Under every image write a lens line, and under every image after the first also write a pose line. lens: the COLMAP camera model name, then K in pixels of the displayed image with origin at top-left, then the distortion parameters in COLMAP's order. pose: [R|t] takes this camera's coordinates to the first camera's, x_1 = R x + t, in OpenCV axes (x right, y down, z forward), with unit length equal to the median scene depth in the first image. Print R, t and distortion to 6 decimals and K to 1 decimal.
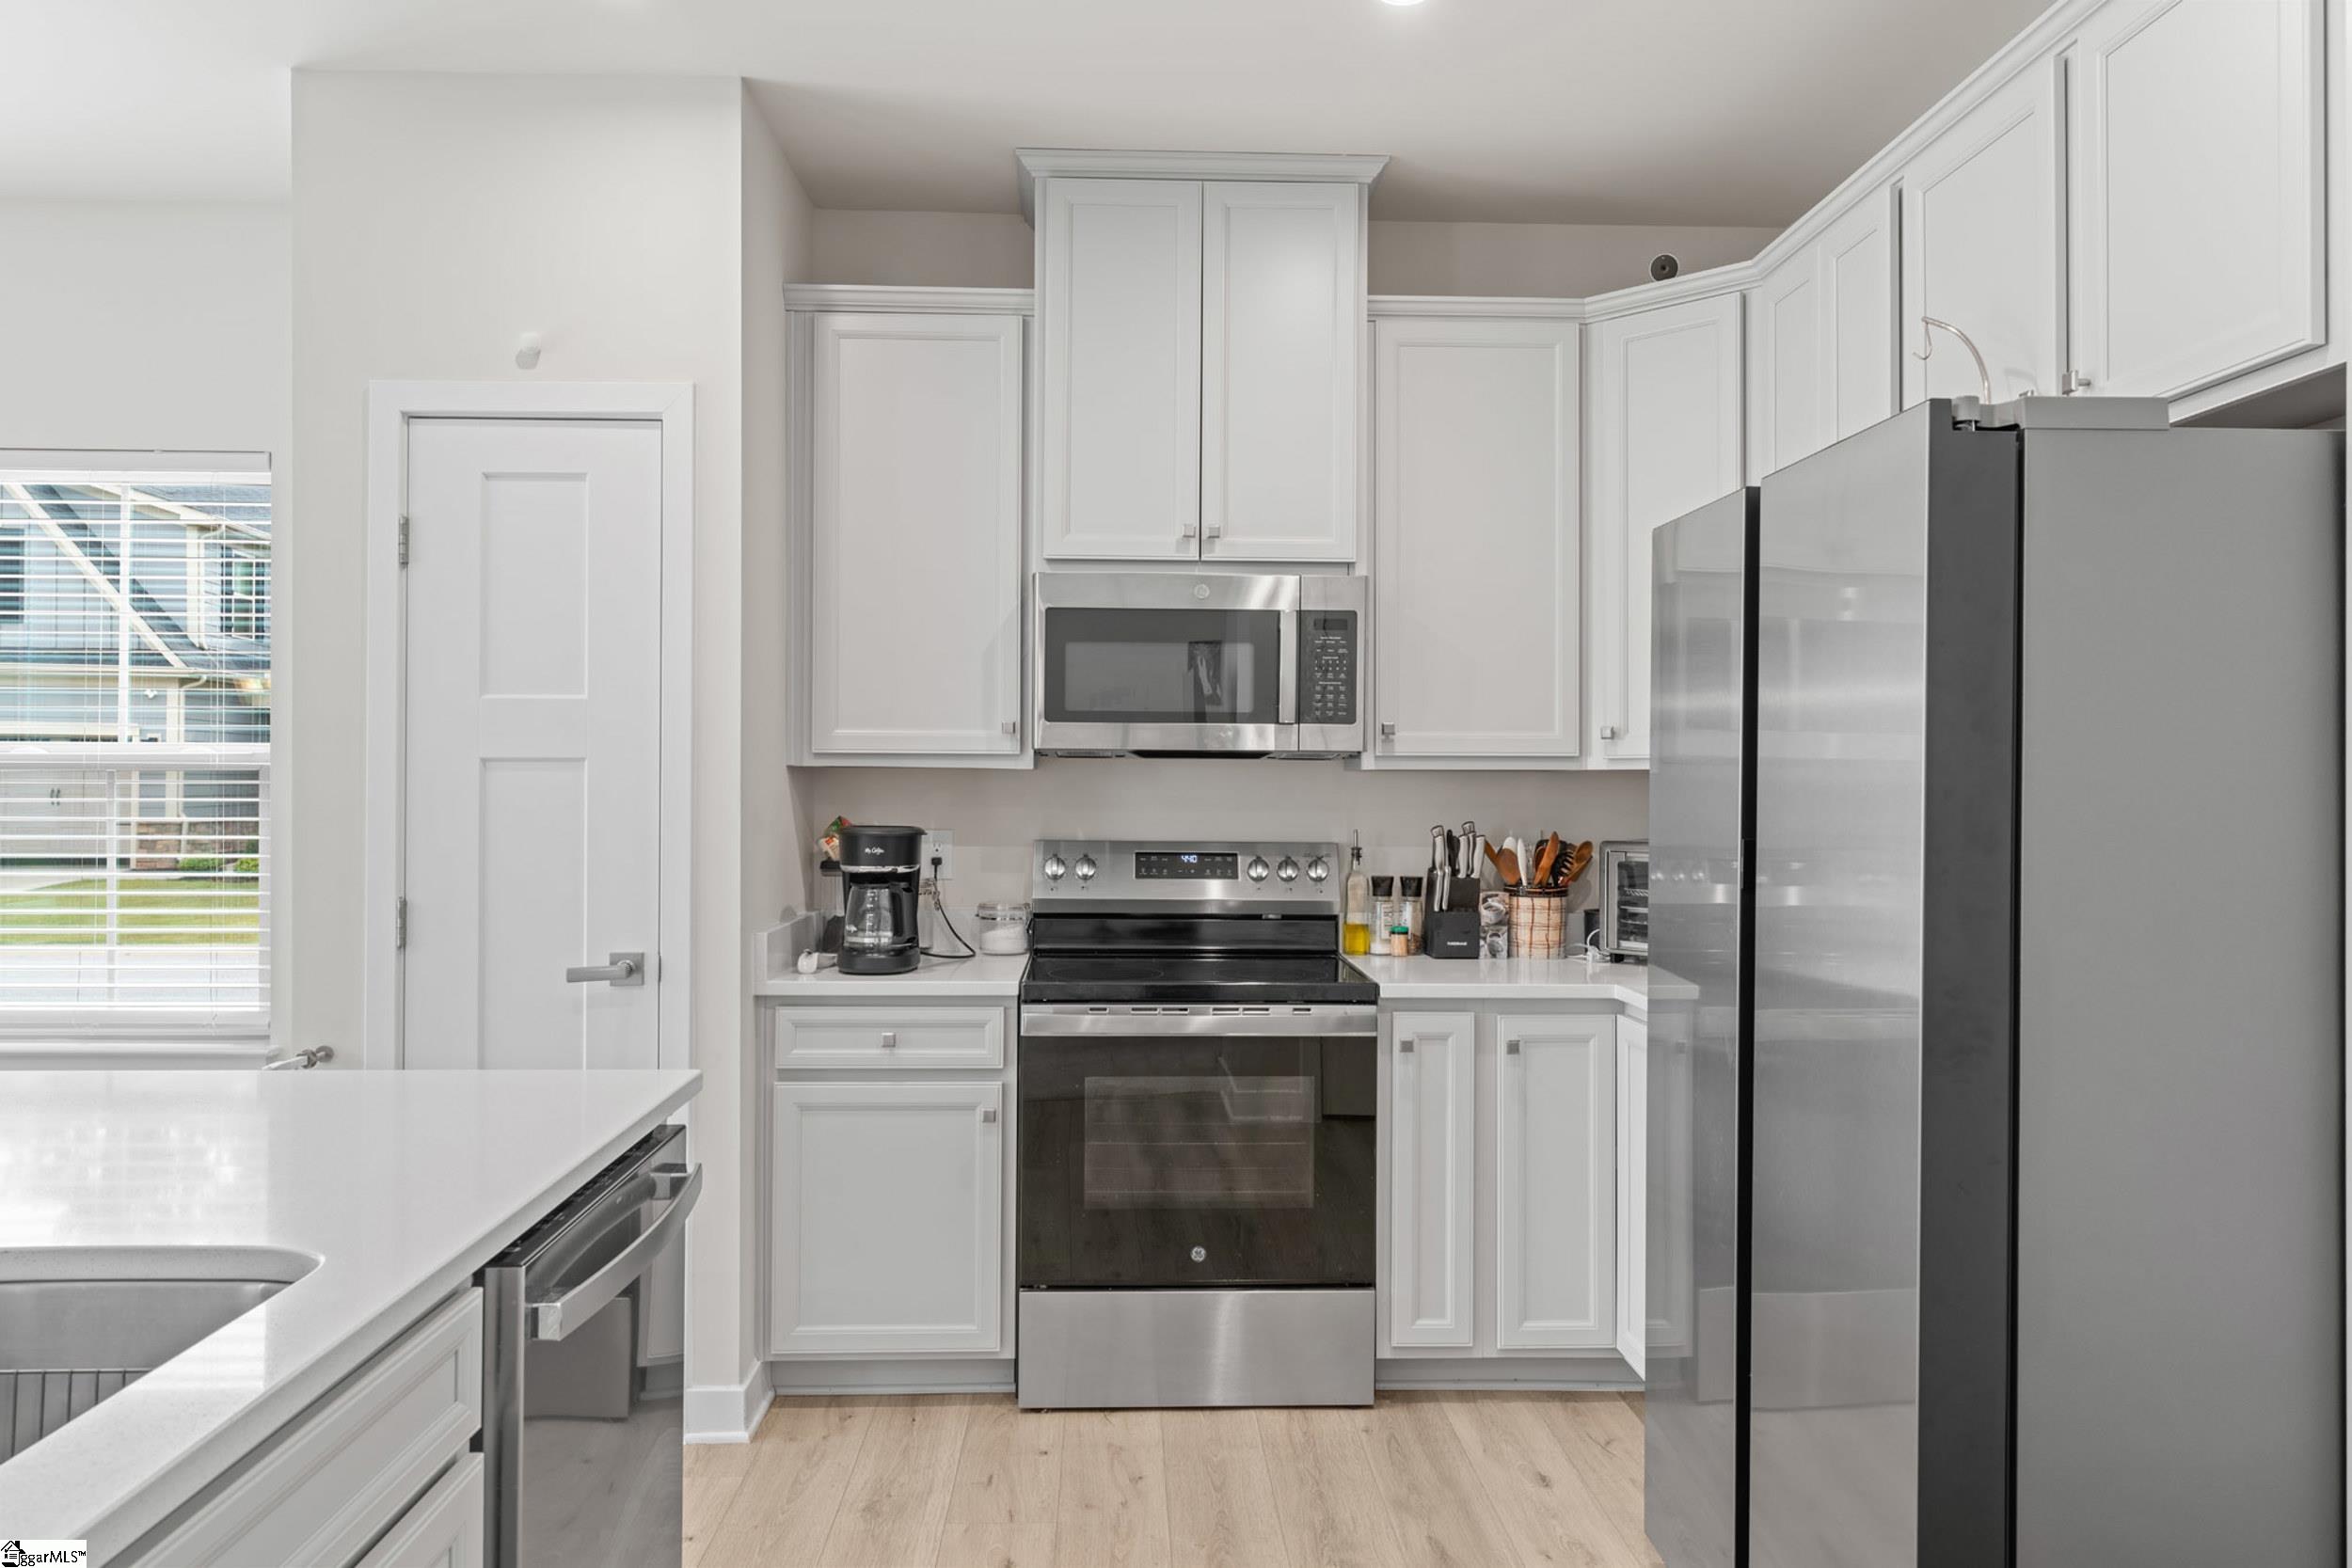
lens RADIAL K [[1557.4, 0, 1176.0], [0, 1557.4, 784.0], [0, 0, 1]] dist [0.002193, -0.003262]
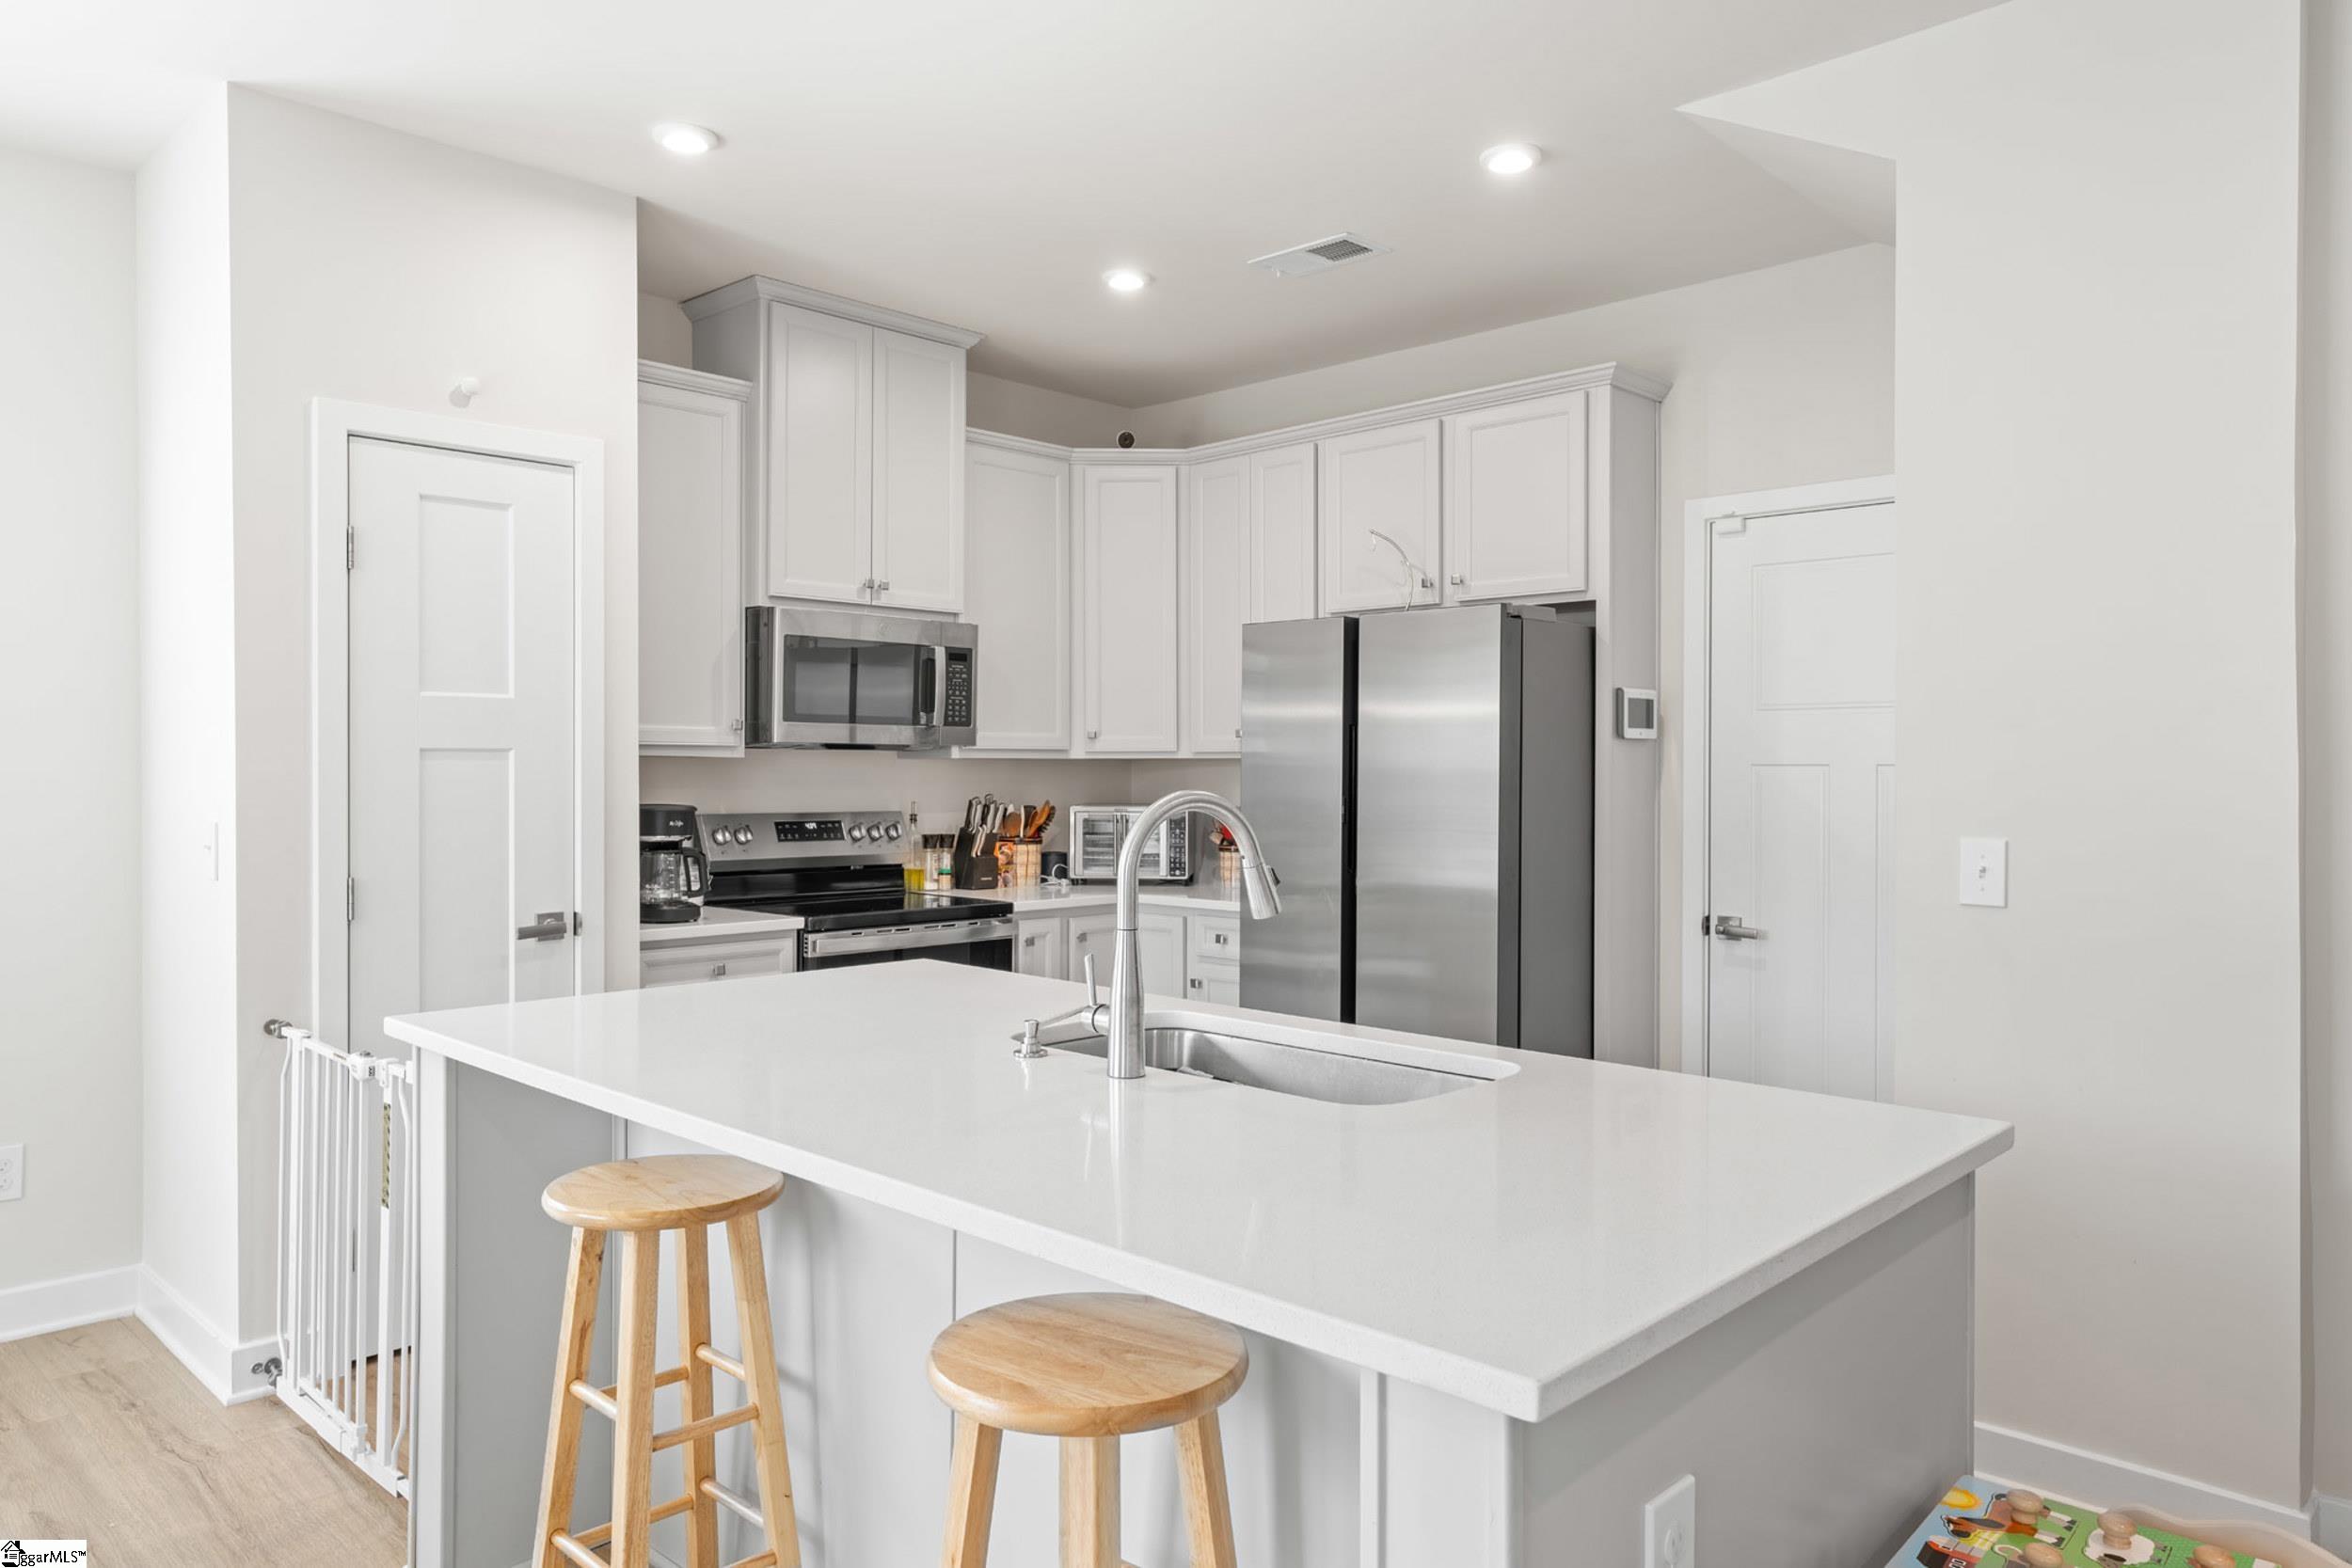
lens RADIAL K [[1535.1, 0, 1176.0], [0, 1535.1, 784.0], [0, 0, 1]] dist [0.048979, -0.076293]
pose [[0.721807, -0.010514, 0.692015, -0.722222], [0.001322, 0.999904, 0.013814, -0.004980], [-0.692093, -0.009056, 0.721751, -0.159161]]
